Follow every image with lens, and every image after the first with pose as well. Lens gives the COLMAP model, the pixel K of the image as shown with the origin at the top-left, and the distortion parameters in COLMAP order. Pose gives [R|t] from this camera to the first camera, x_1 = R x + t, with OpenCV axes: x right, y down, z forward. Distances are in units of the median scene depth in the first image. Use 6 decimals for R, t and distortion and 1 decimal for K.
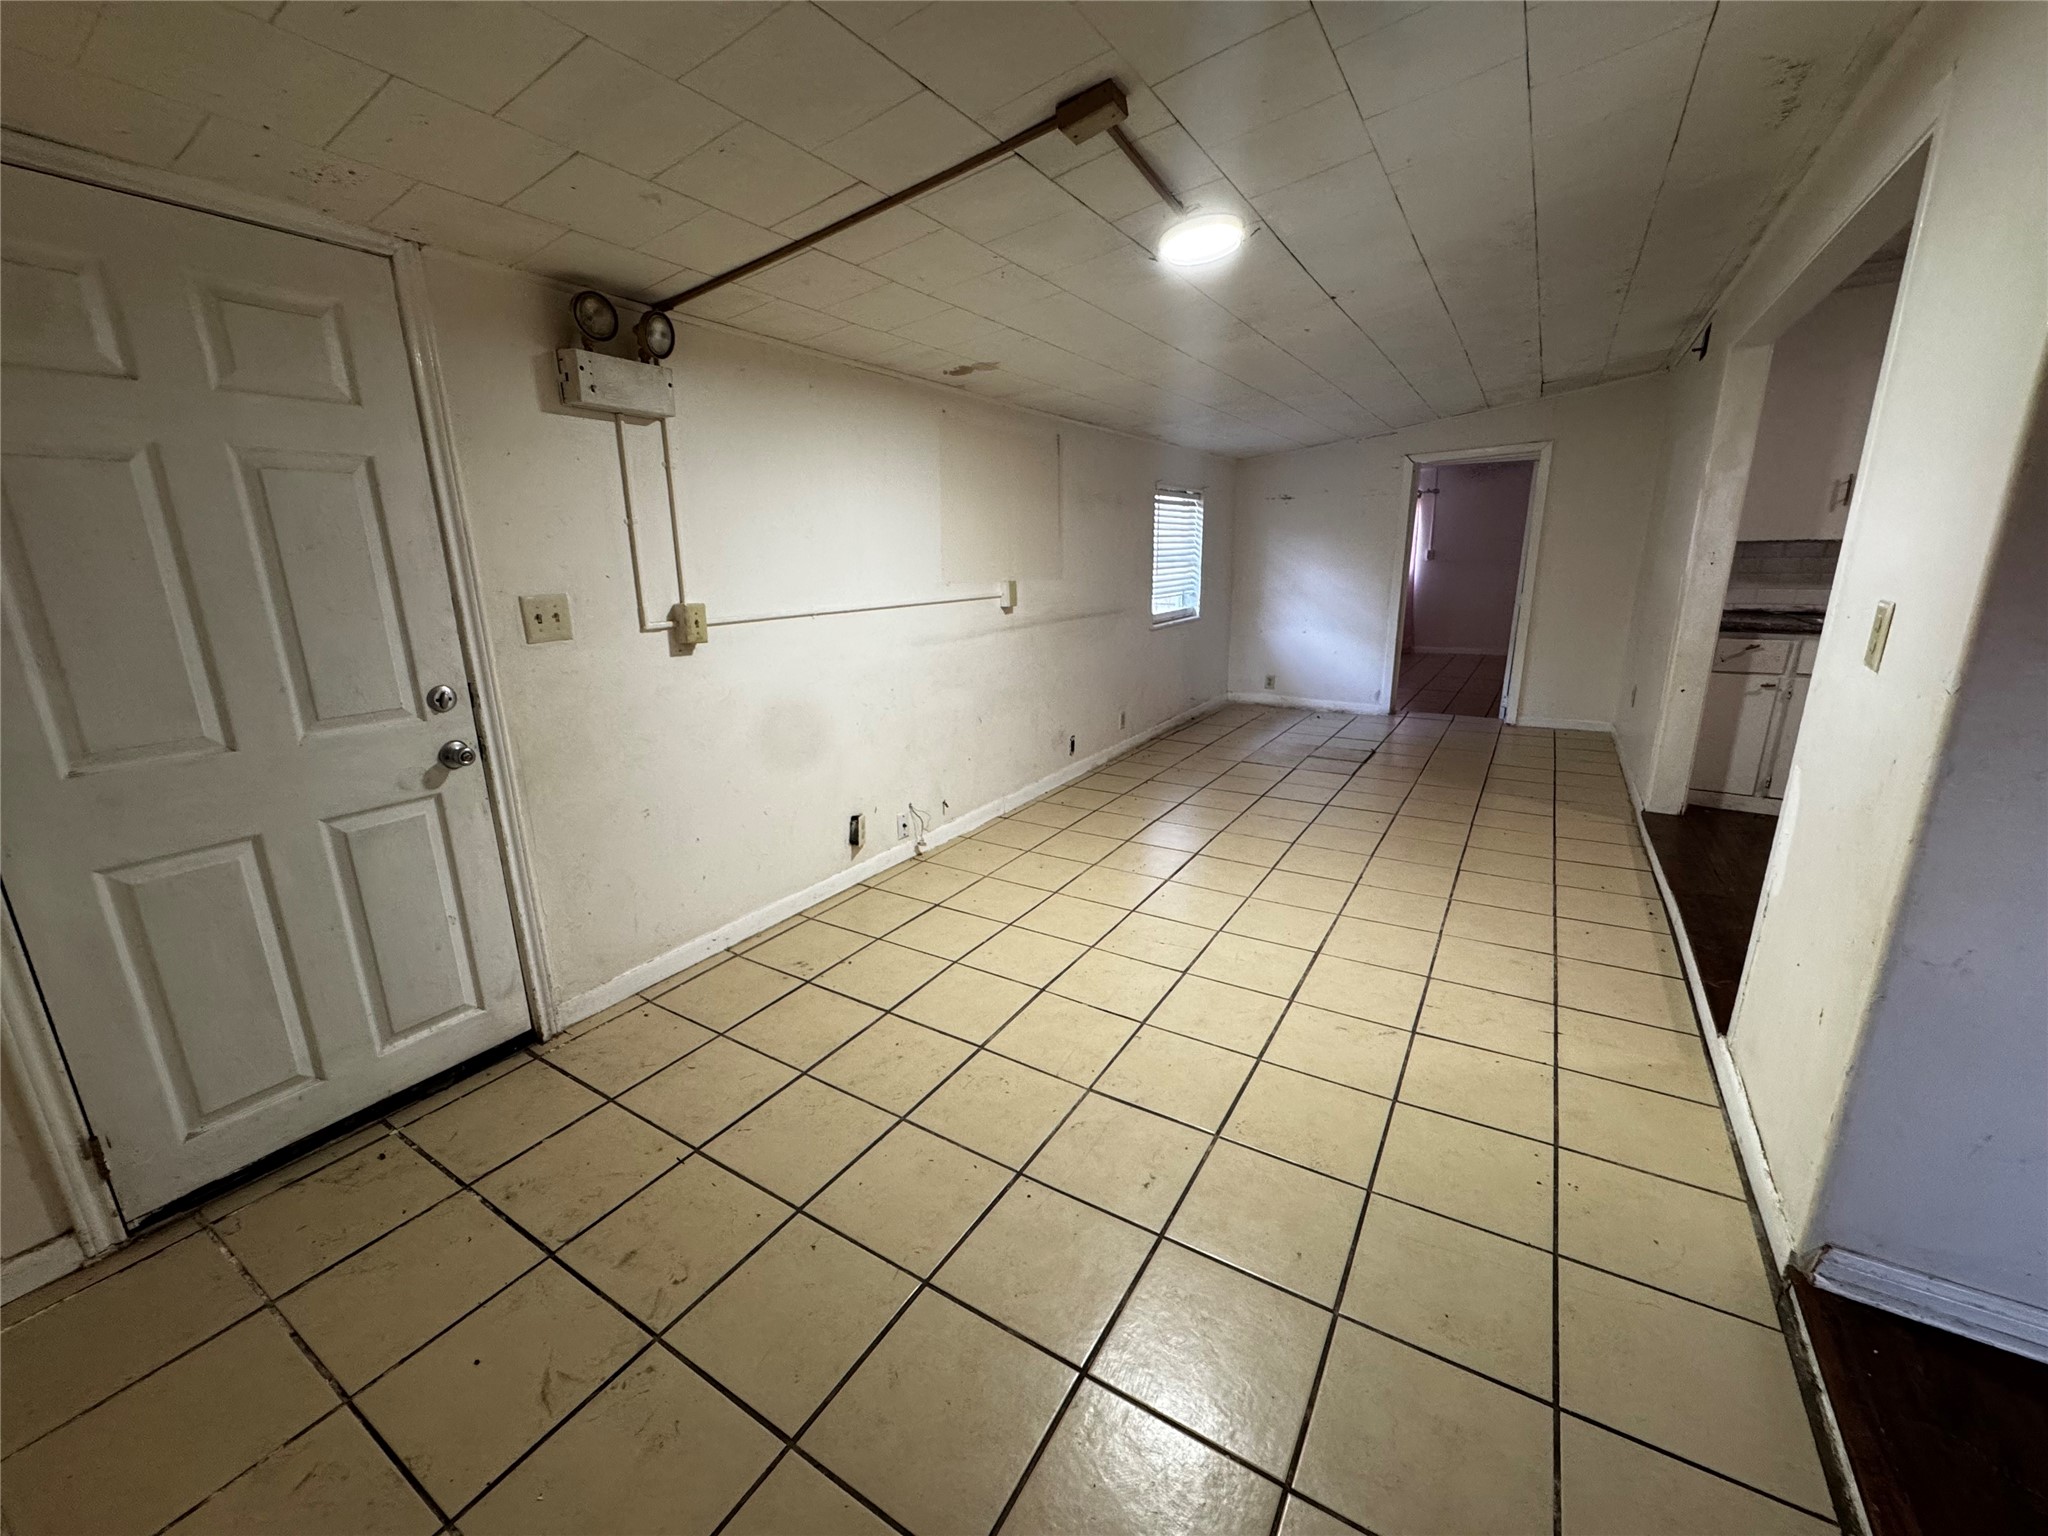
lens RADIAL K [[821.5, 0, 1024.4], [0, 821.5, 764.9], [0, 0, 1]] dist [0.000772, 0.000421]
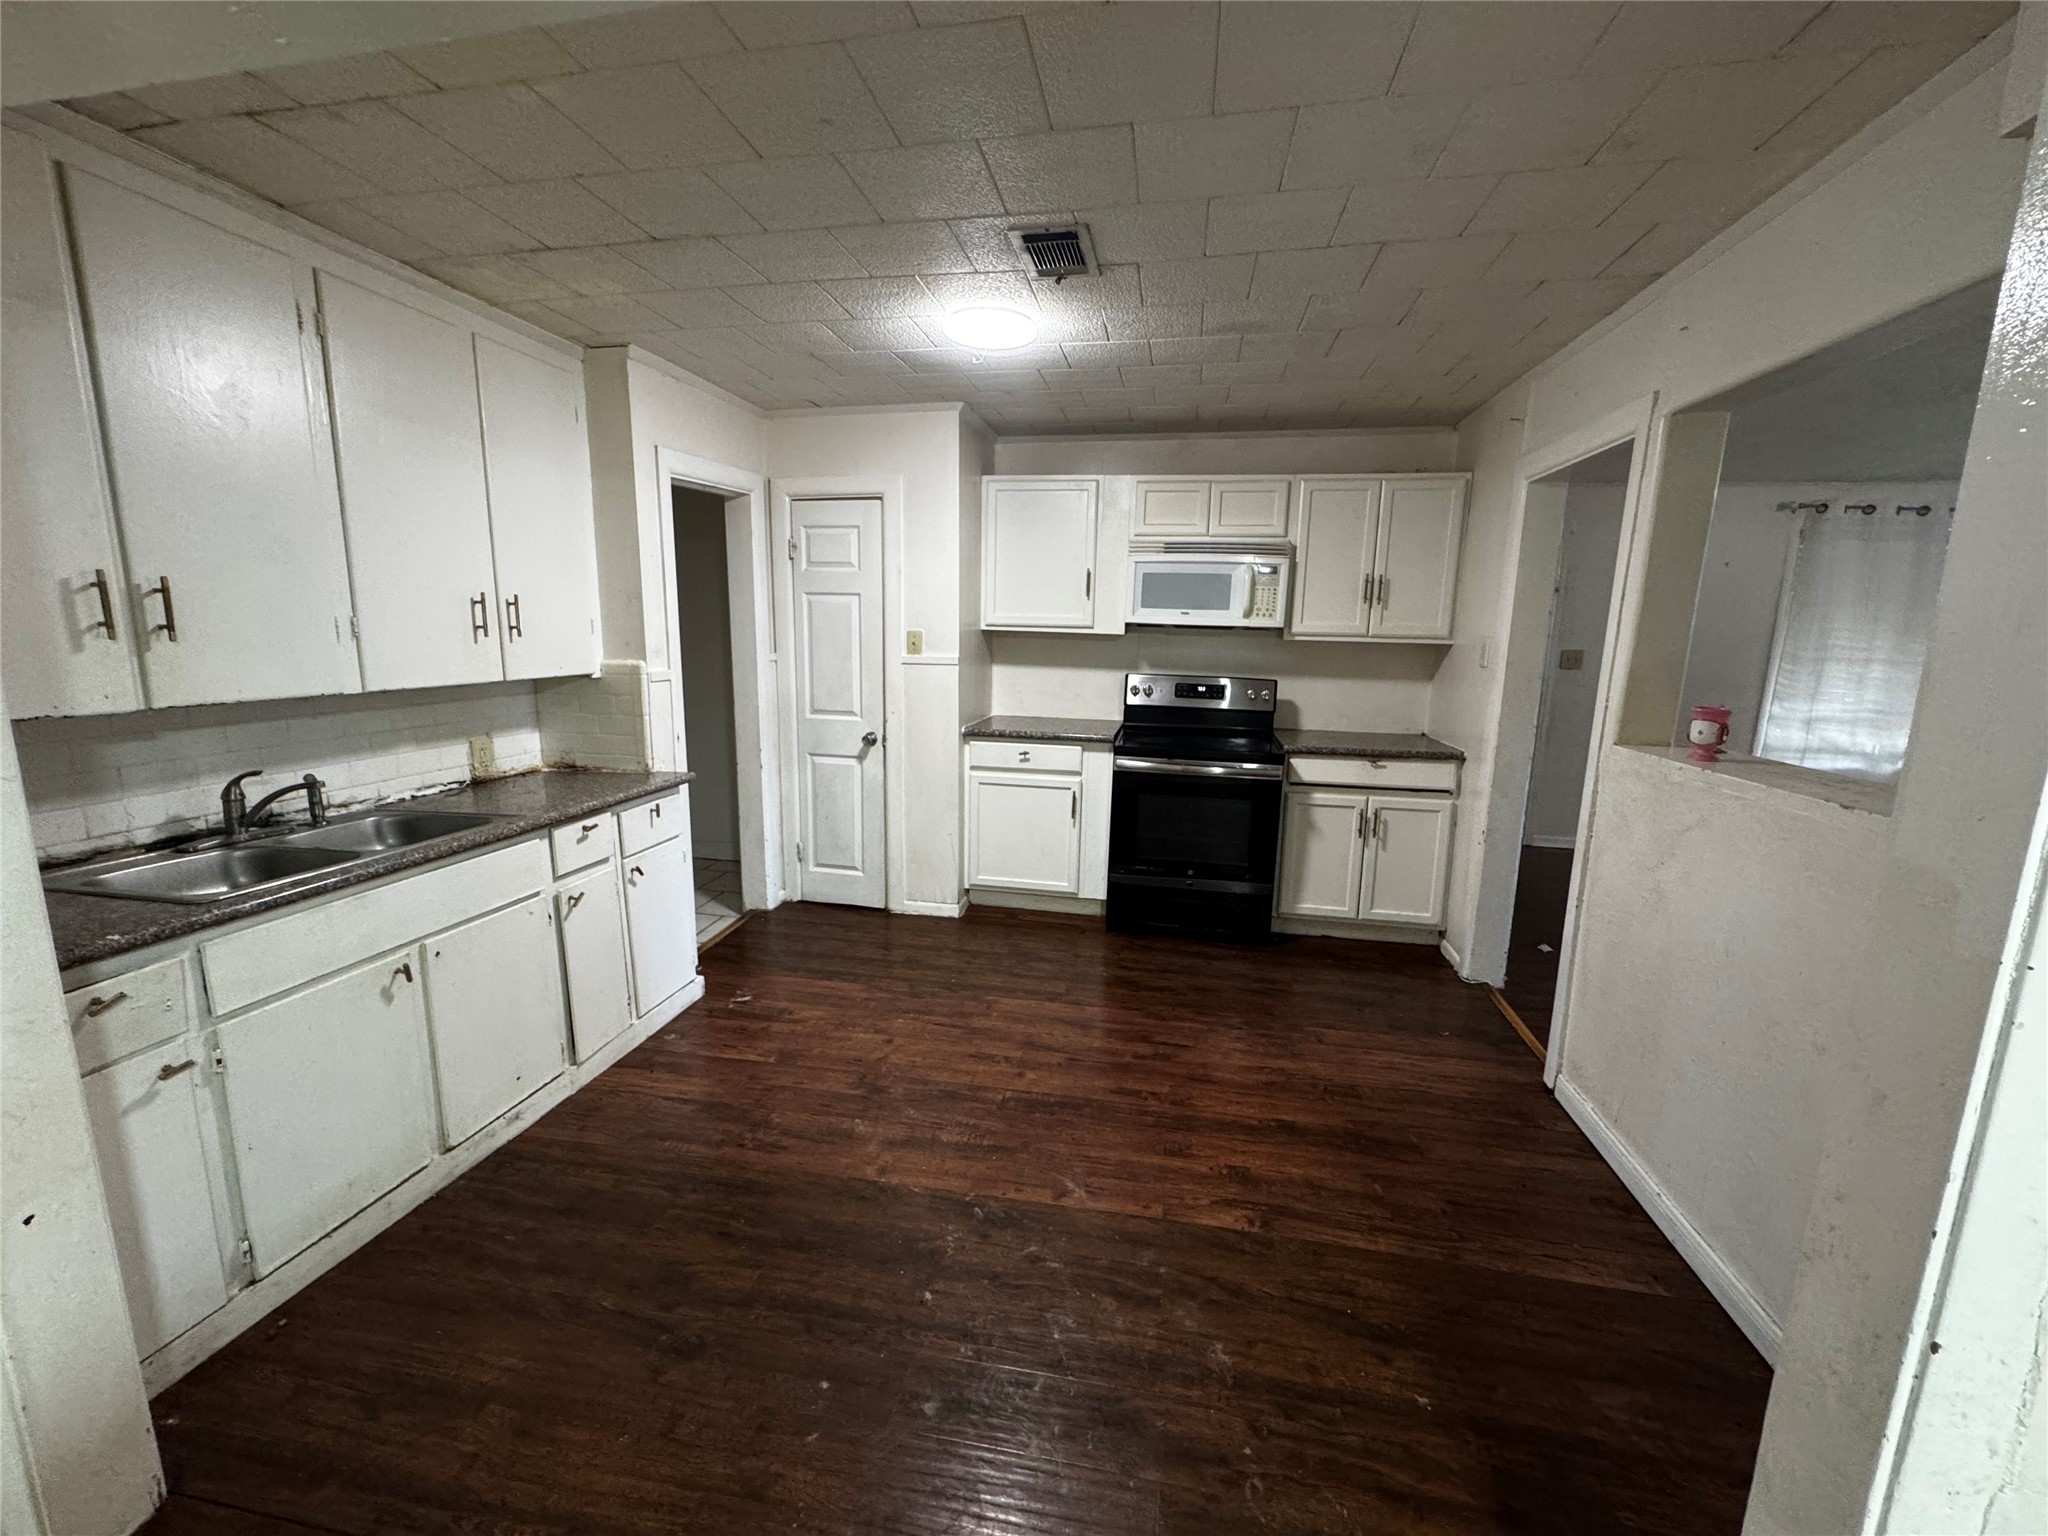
lens RADIAL K [[821.5, 0, 1024.4], [0, 821.5, 766.9], [0, 0, 1]] dist [0.000772, 0.000421]
pose [[-0.350567, -0.145369, 0.925187, 0.376587], [0.232170, 0.943554, 0.236227, -0.223147], [-0.907304, 0.297614, -0.297029, 0.652306]]
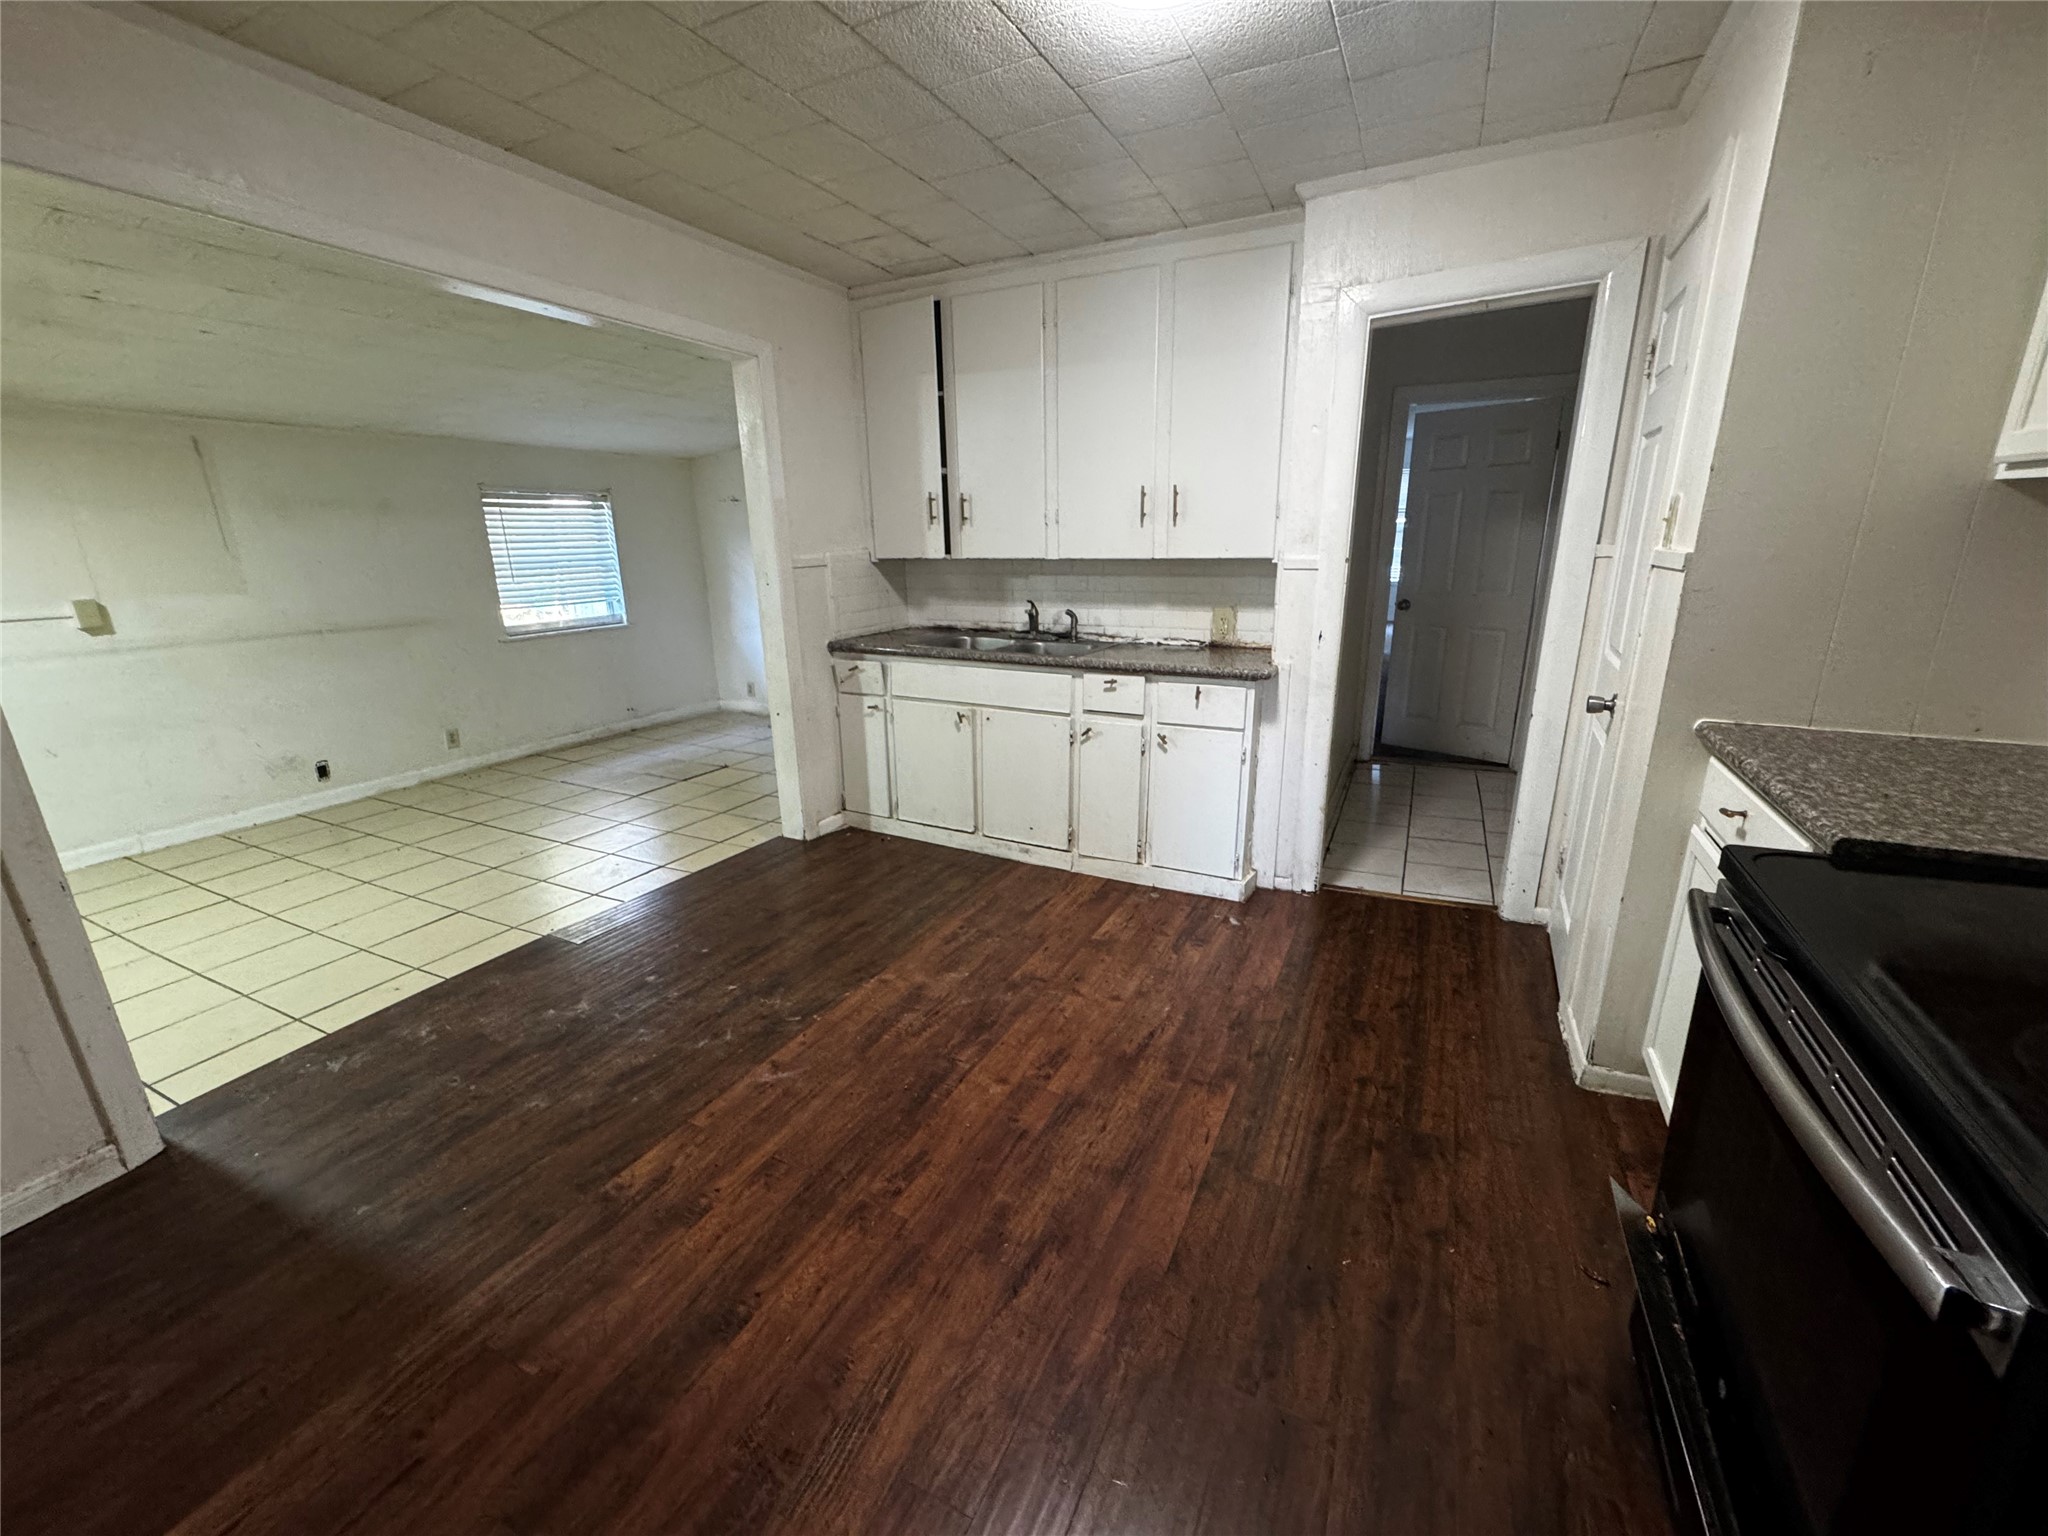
lens RADIAL K [[821.5, 0, 1022.3], [0, 821.5, 766.6], [0, 0, 1]] dist [0.000772, 0.000421]
pose [[0.996128, -0.019472, 0.085734, 0.937335], [0.017889, 0.999656, 0.019192, -0.038946], [-0.086079, -0.017584, 0.996133, 0.002671]]
